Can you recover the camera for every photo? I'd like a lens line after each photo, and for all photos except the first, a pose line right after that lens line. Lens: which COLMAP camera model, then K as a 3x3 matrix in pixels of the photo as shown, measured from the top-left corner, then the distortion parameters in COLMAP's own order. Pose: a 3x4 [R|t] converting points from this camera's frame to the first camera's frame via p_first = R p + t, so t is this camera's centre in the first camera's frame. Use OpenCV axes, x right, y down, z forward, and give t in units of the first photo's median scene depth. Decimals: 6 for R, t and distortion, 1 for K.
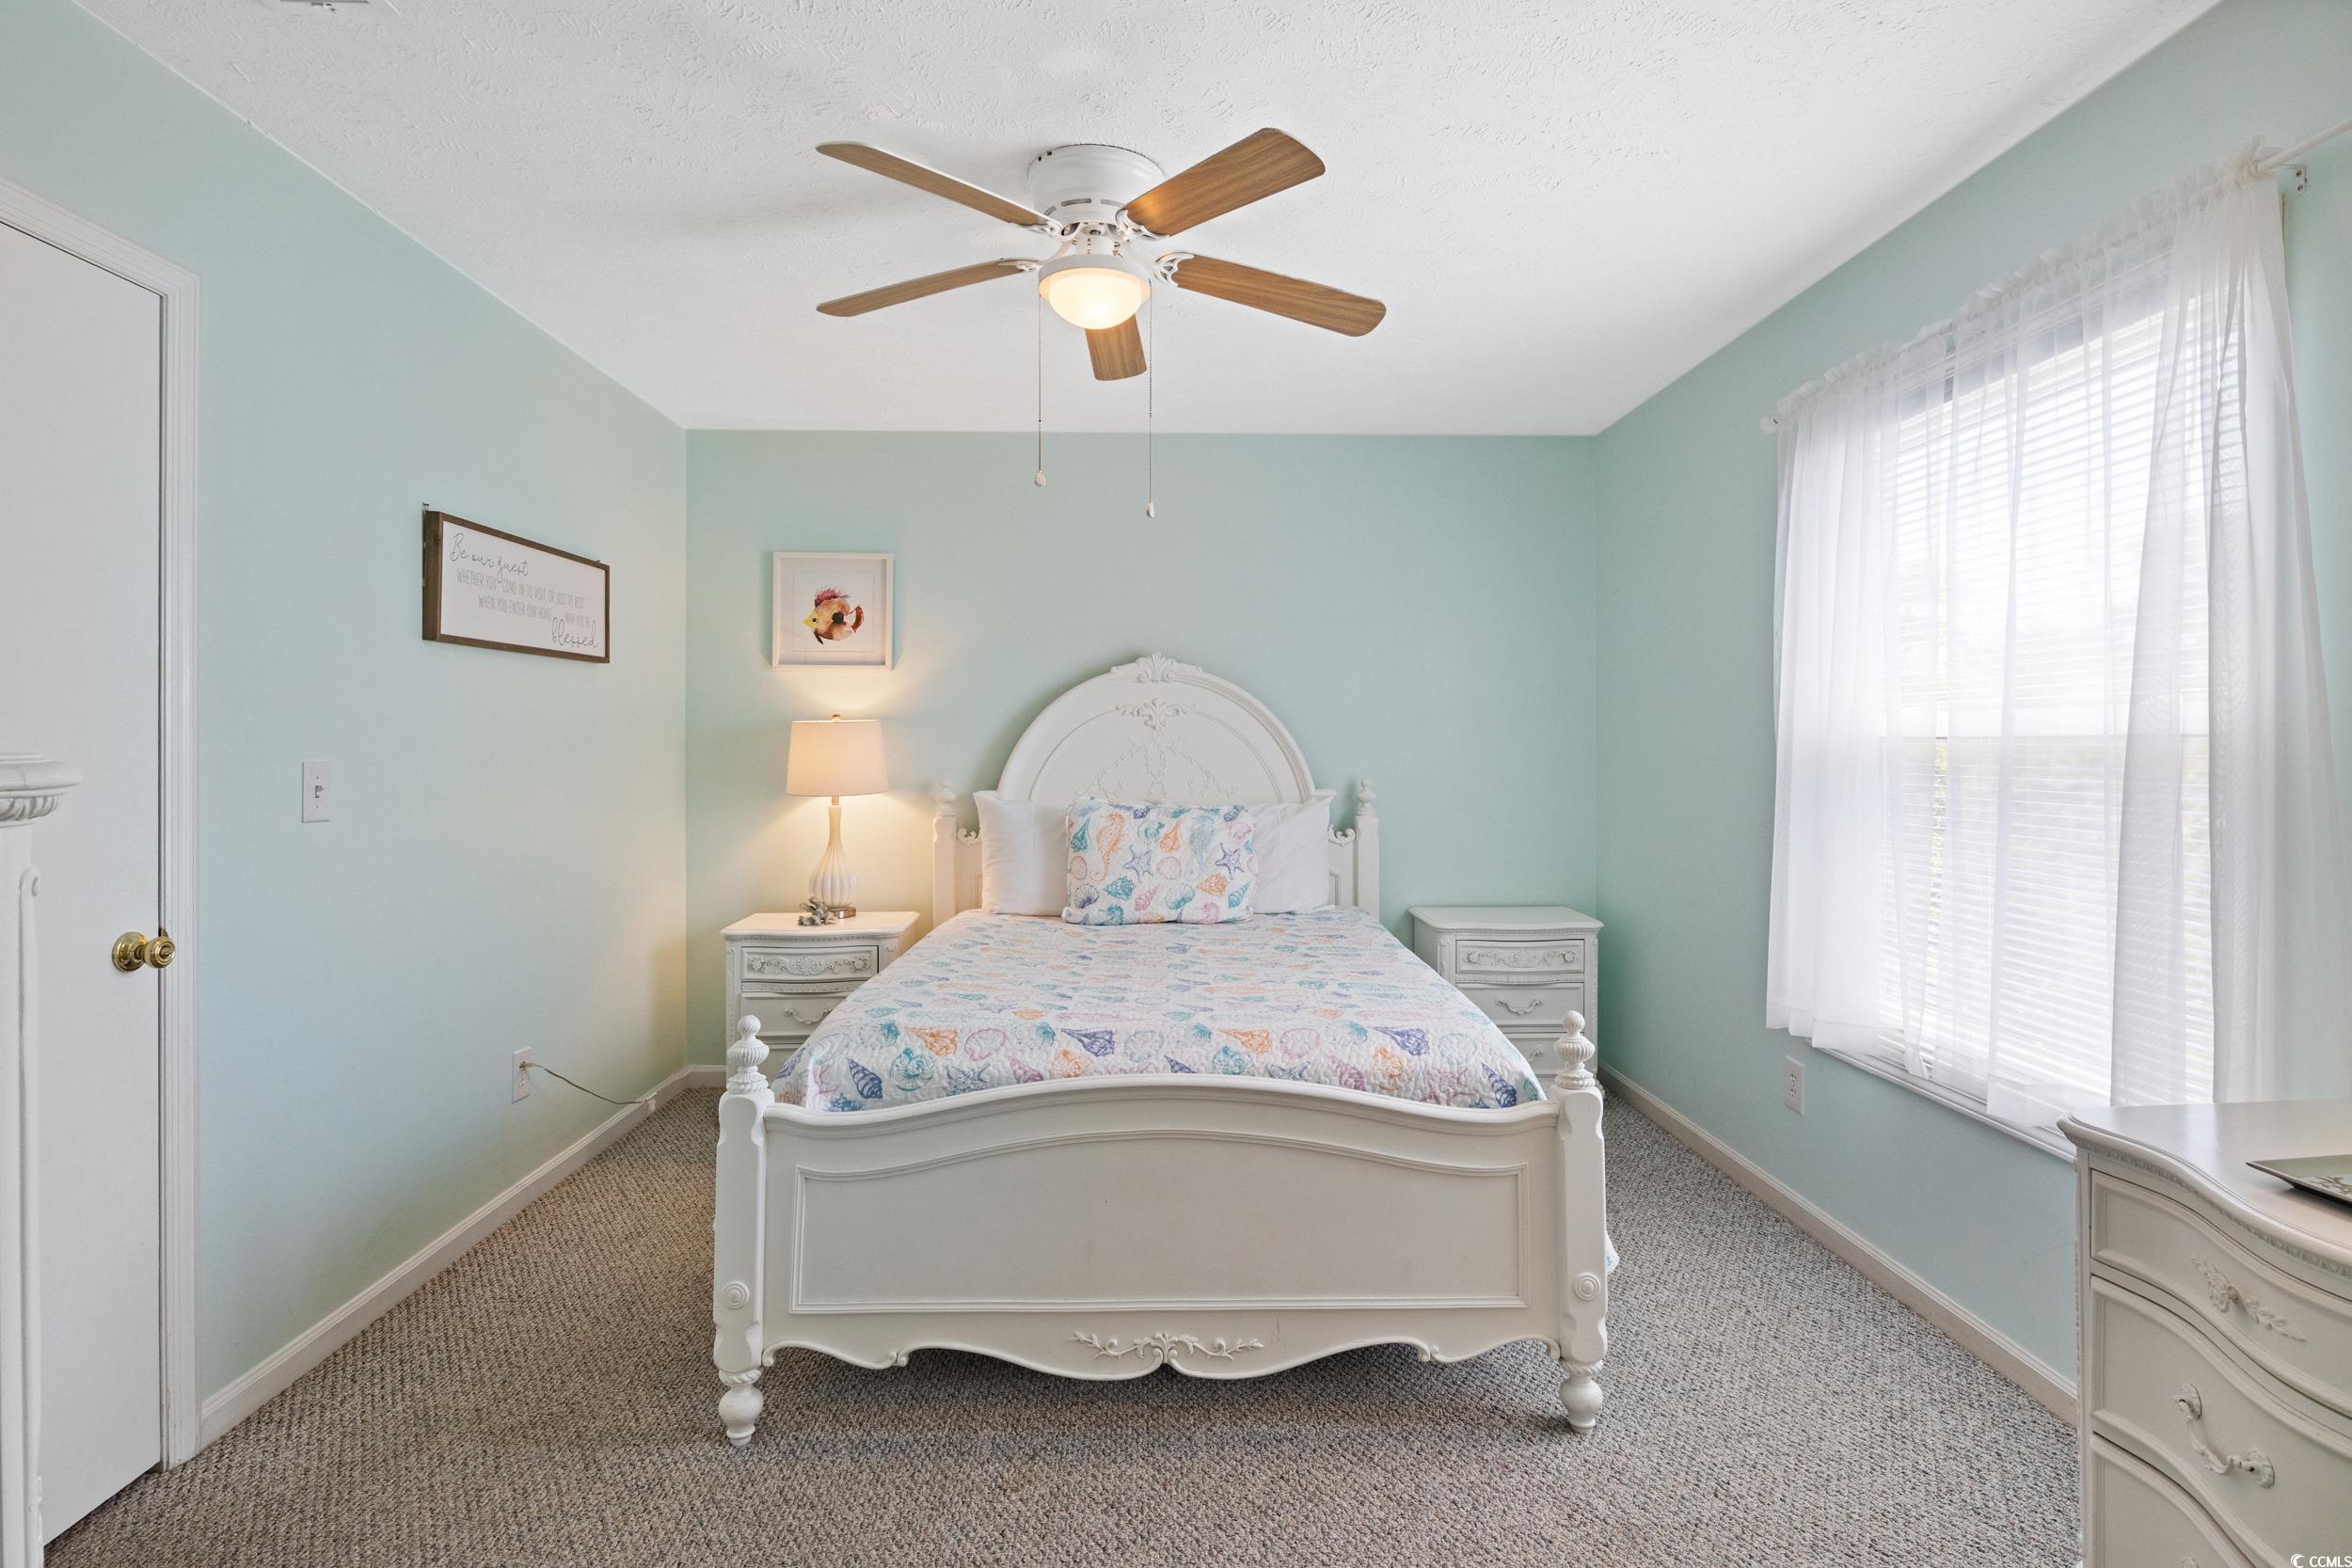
lens RADIAL K [[1178.4, 0, 1197.2], [0, 1178.4, 768.7], [0, 0, 1]] dist [-0.014875, 0.001180]
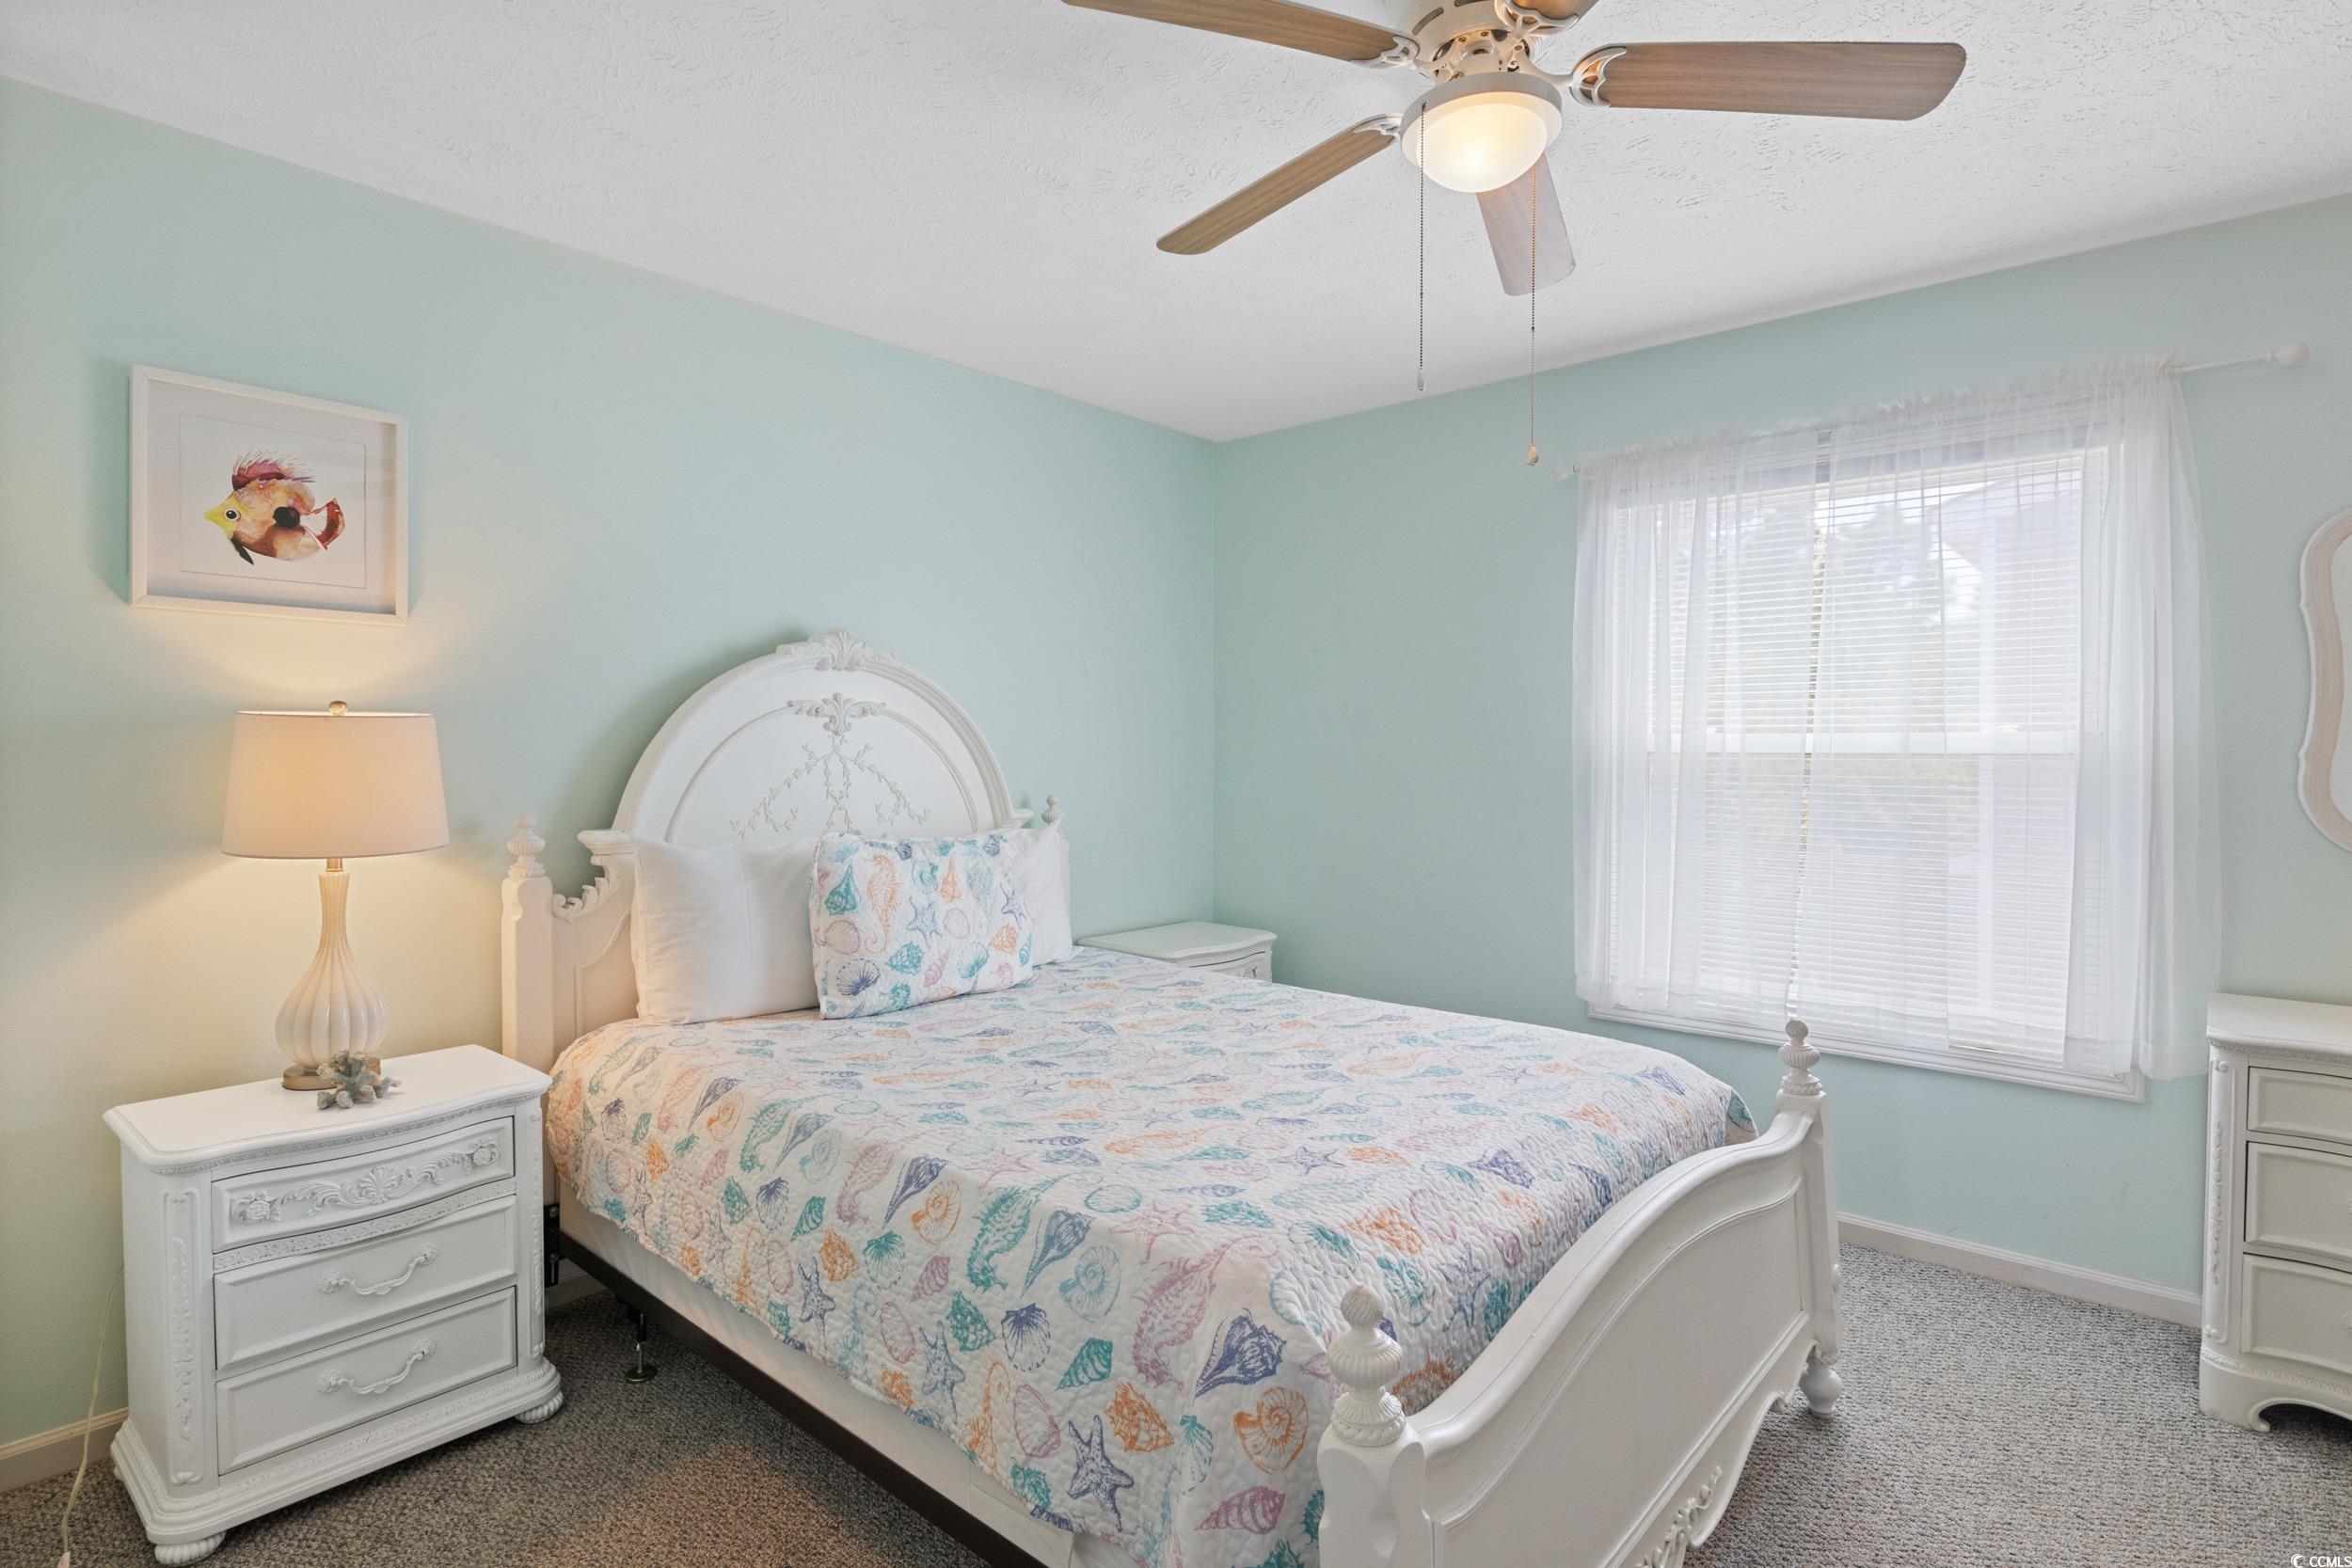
lens RADIAL K [[1164.0, 0, 1176.0], [0, 1164.0, 784.0], [0, 0, 1]] dist [-0.008553, -0.000123]
pose [[0.693678, -0.018748, 0.720041, -0.452050], [0.011547, 0.999822, 0.014908, -0.012706], [-0.720193, -0.002027, 0.693771, 0.391107]]
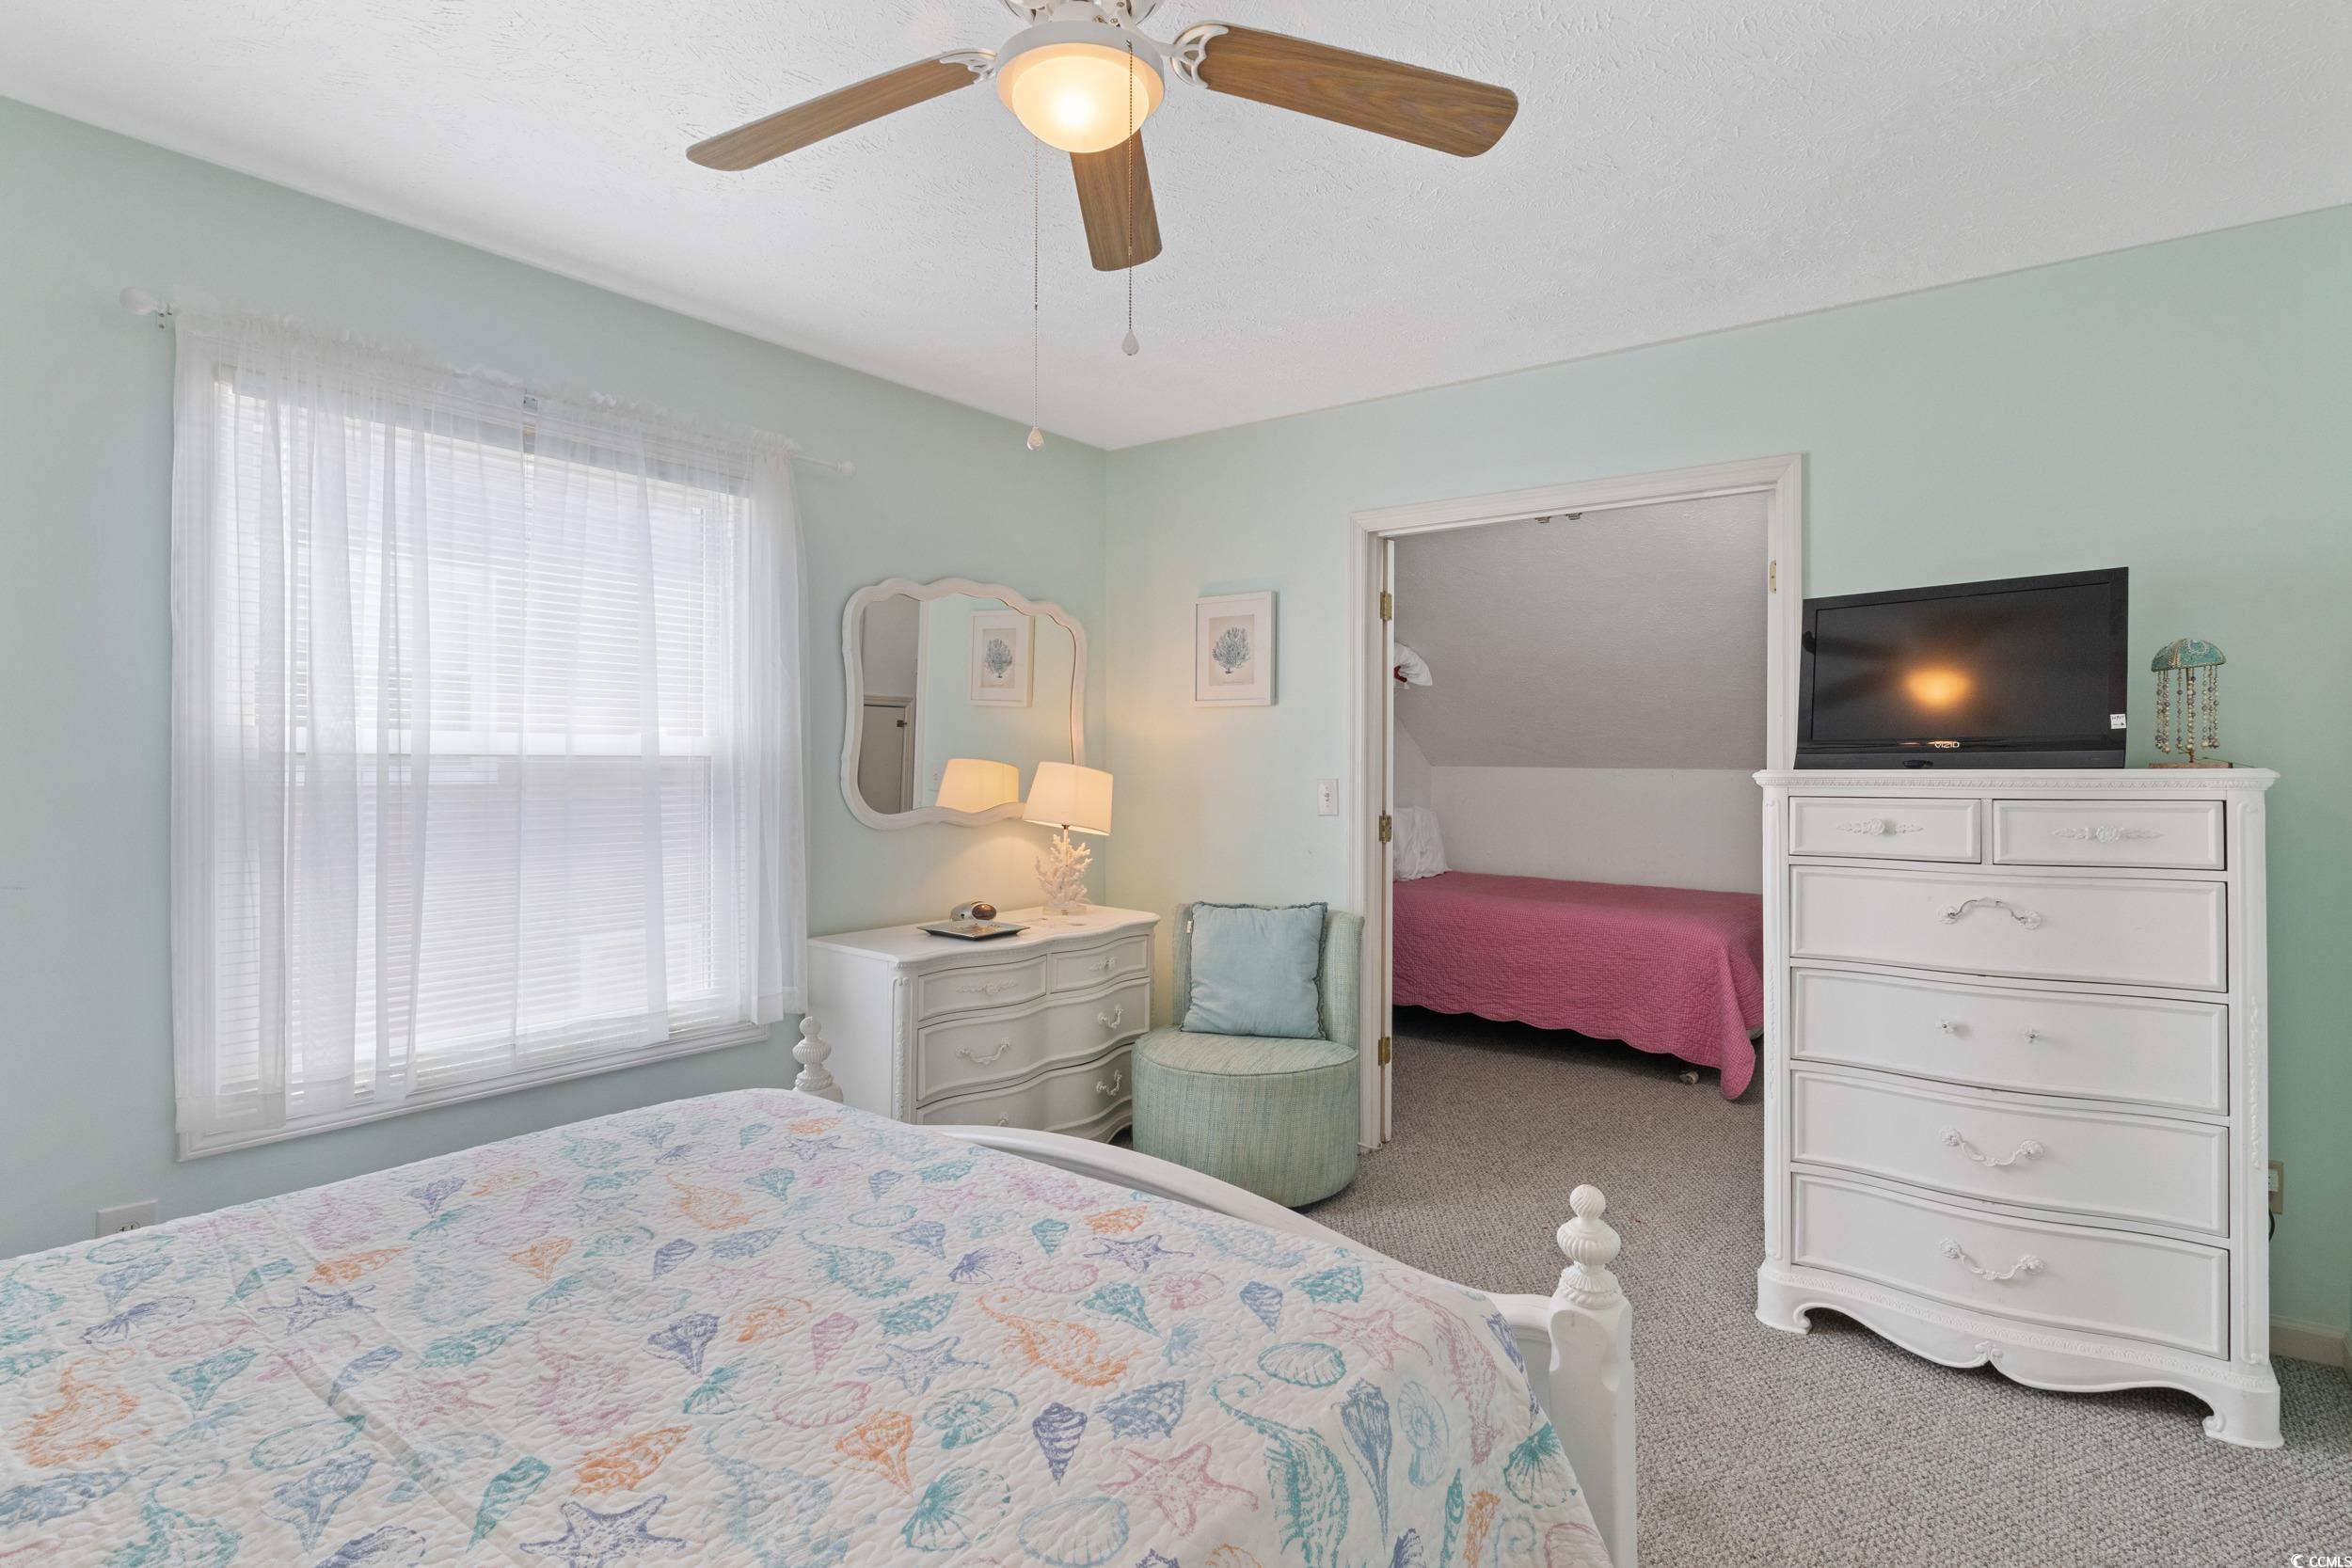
lens RADIAL K [[1178.4, 0, 1197.2], [0, 1178.4, 768.7], [0, 0, 1]] dist [-0.014875, 0.001180]
pose [[-0.776669, -0.003743, 0.629897, -0.347077], [0.010335, 0.999772, 0.018684, -0.017593], [-0.629824, 0.021022, -0.776454, 0.908527]]
